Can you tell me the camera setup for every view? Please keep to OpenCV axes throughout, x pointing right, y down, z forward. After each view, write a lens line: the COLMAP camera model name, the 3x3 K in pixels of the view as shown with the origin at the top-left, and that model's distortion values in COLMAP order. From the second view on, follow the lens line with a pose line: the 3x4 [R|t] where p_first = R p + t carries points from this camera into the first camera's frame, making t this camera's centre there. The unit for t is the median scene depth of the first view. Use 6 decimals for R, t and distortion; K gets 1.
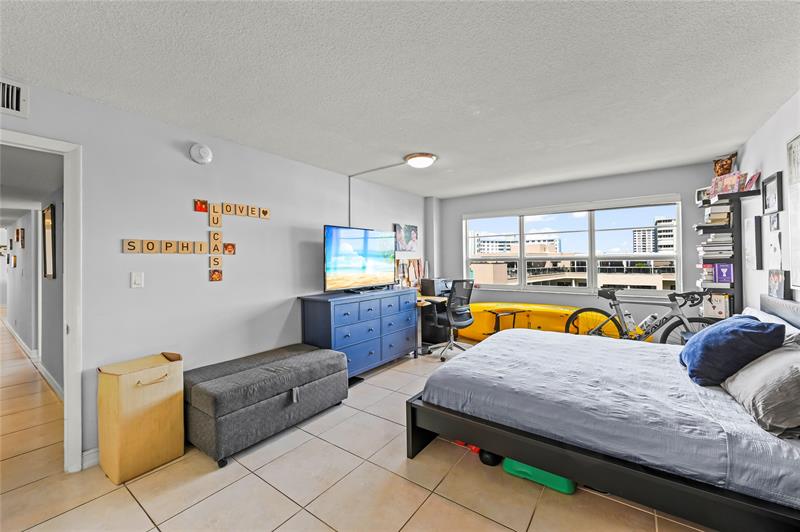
lens RADIAL K [[311.9, 0, 397.6], [0, 311.9, 263.2], [0, 0, 1]] dist [-0.000394, -0.000112]
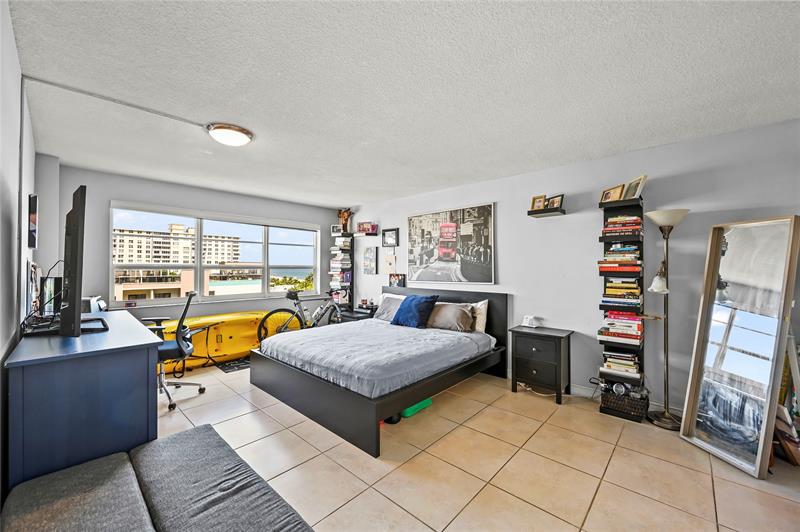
lens RADIAL K [[311.9, 0, 397.6], [0, 311.9, 263.2], [0, 0, 1]] dist [-0.000394, -0.000112]
pose [[0.143431, 0.024950, 0.989346, -0.540760], [0.005570, 0.999646, -0.026017, 0.002705], [-0.989645, 0.009242, 0.143241, 0.422268]]
